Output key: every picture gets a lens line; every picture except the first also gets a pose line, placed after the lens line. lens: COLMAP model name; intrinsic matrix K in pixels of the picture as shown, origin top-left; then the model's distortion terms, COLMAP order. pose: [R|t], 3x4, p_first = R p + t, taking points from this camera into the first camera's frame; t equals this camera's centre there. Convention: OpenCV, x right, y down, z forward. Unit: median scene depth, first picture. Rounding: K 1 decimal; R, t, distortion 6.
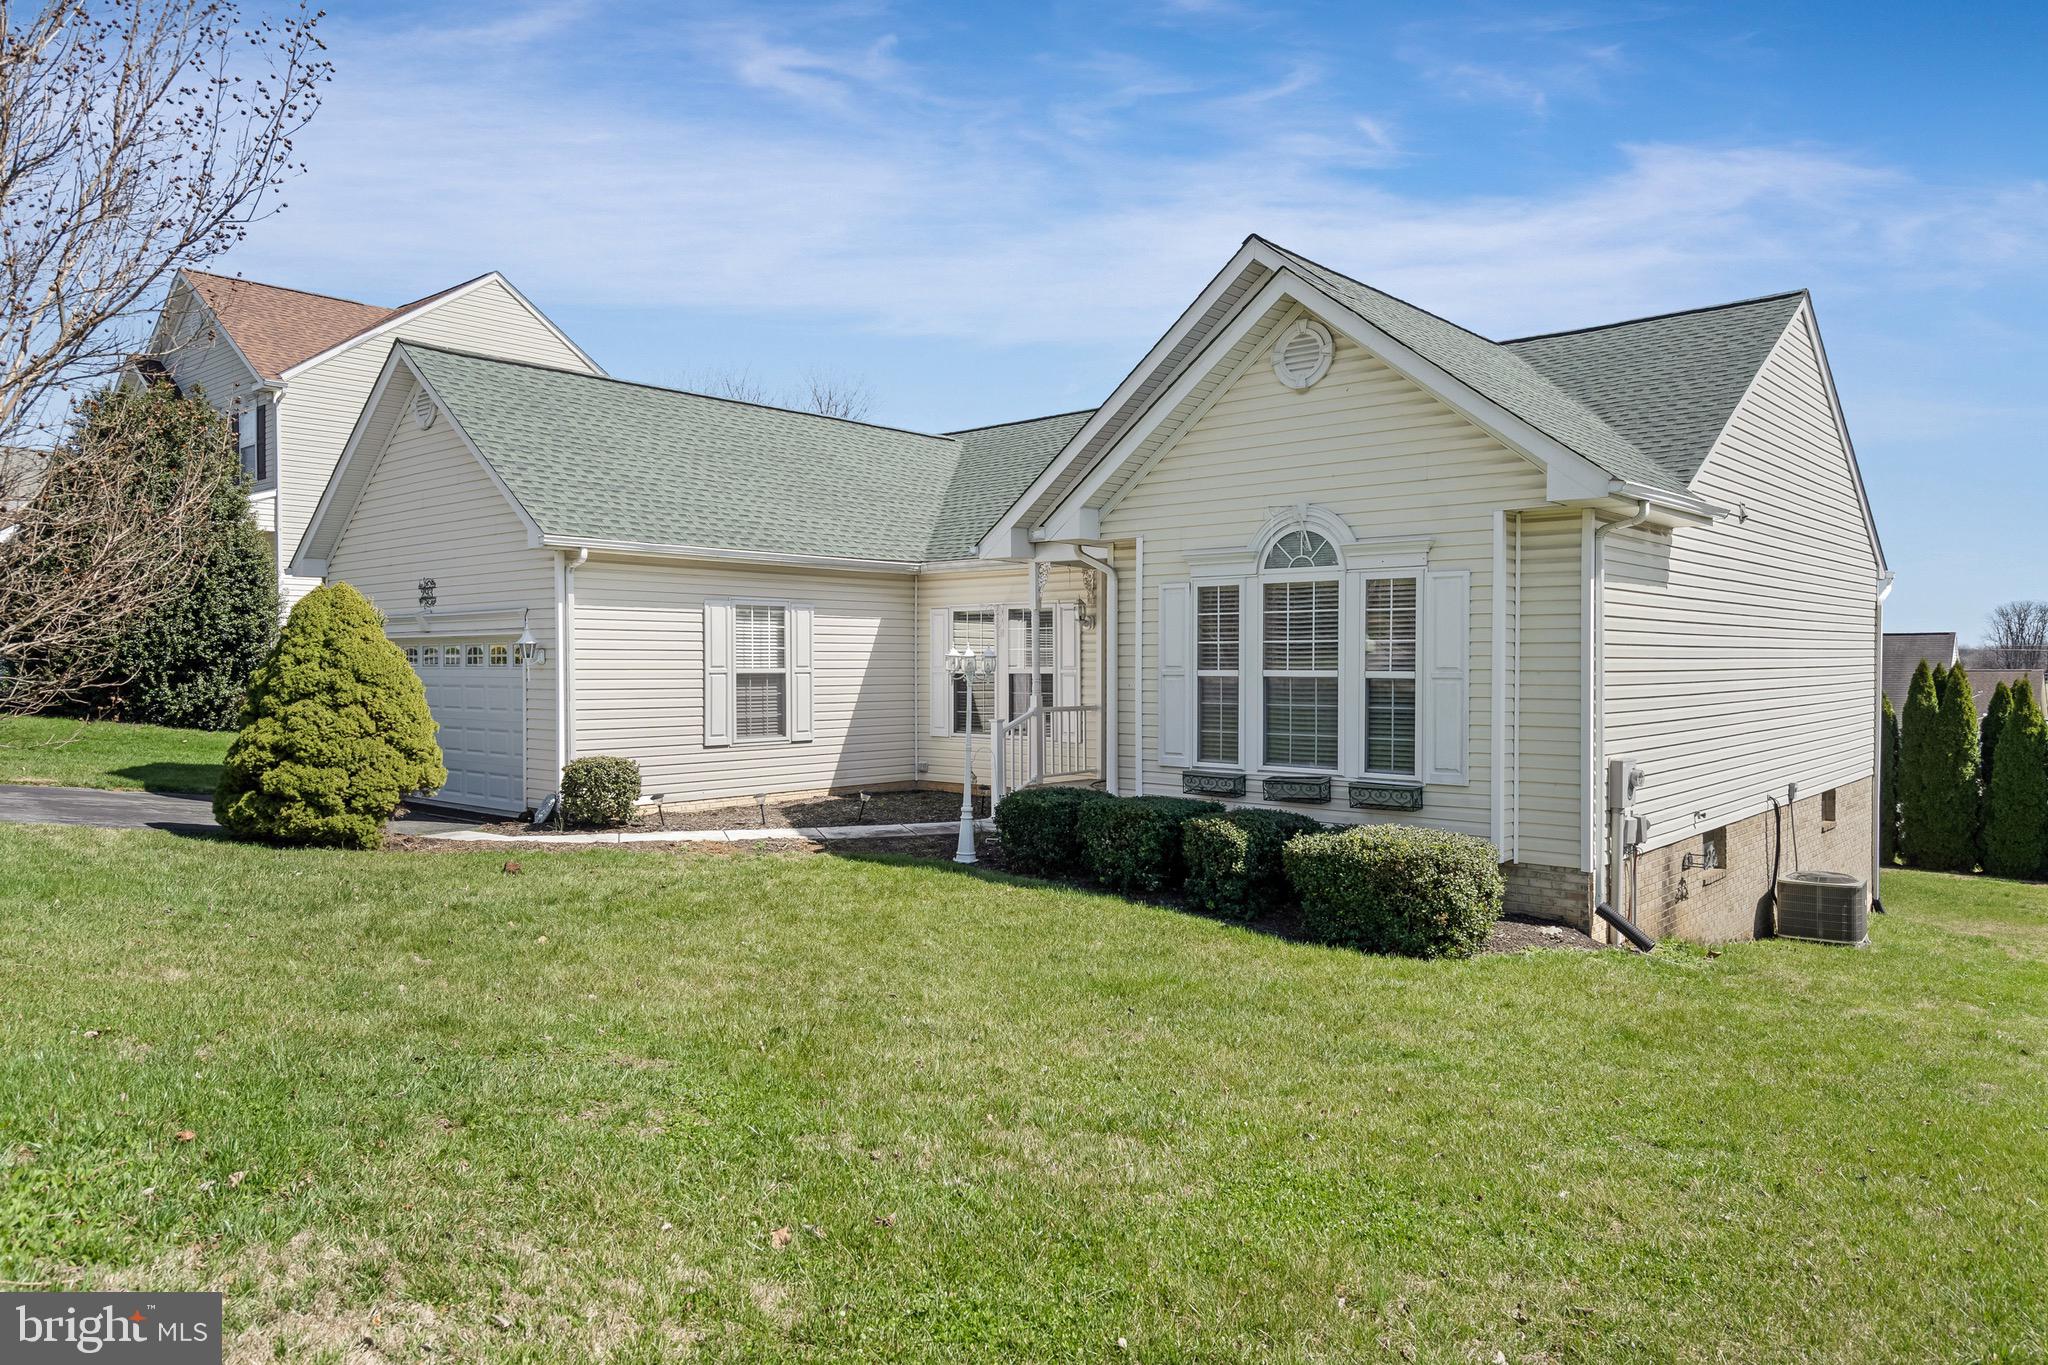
lens RADIAL K [[1345.5, 0, 1024.2], [0, 1345.5, 684.4], [0, 0, 1]] dist [-0.000583, 0.000001]
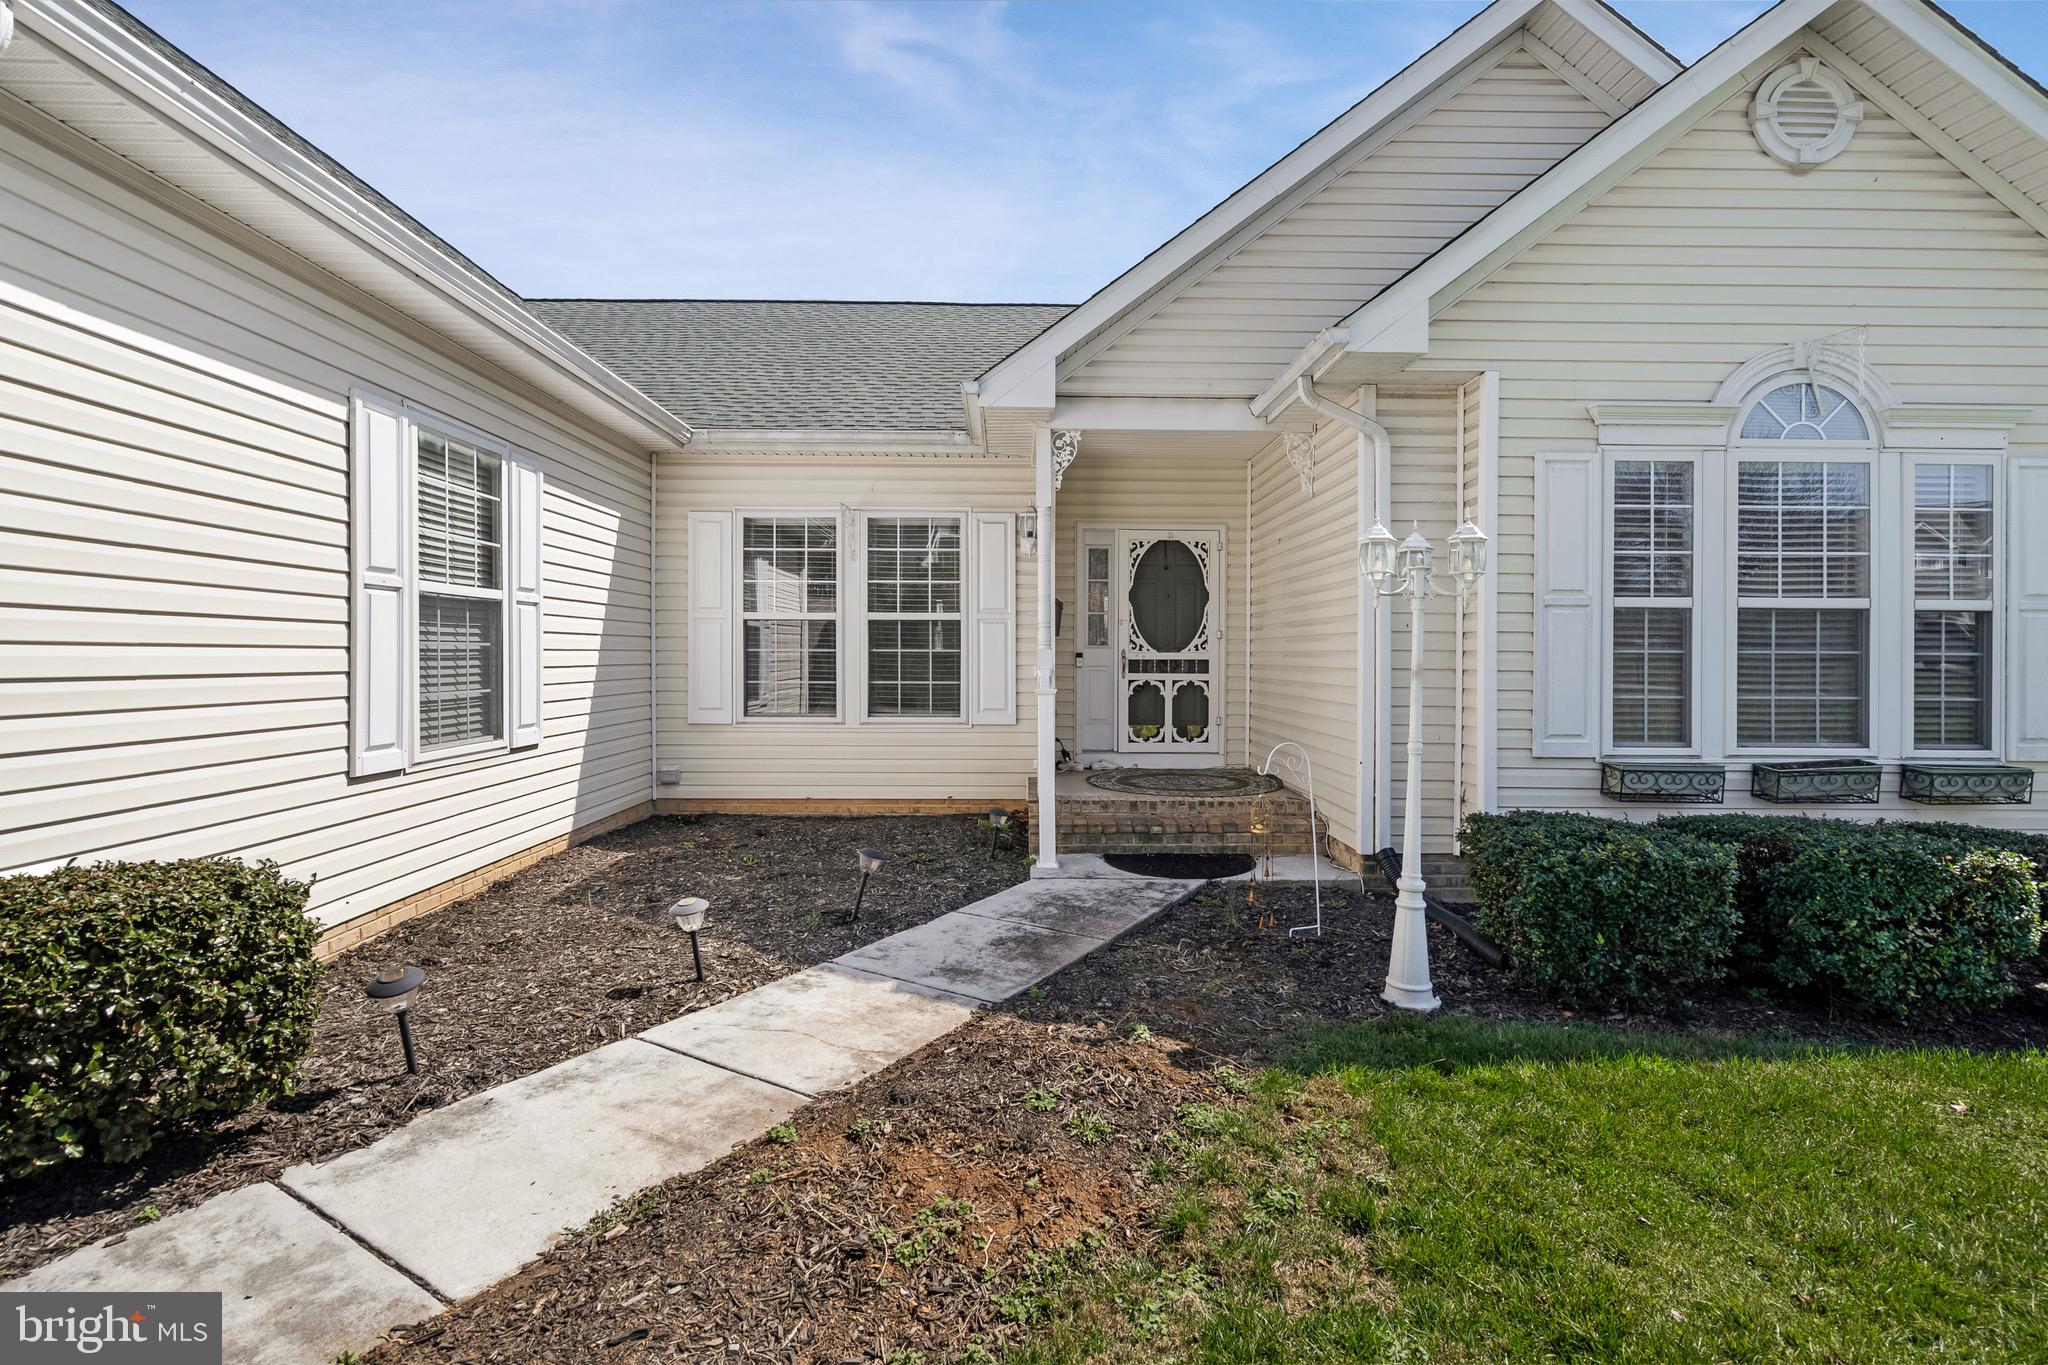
lens RADIAL K [[930.9, 0, 1029.2], [0, 930.9, 663.9], [0, 0, 1]] dist [0.002121, 0.000323]
pose [[0.730522, -0.001006, 0.682889, -0.360915], [0.003885, 0.999989, -0.002684, 0.020304], [-0.682878, 0.004614, 0.730518, 0.888748]]
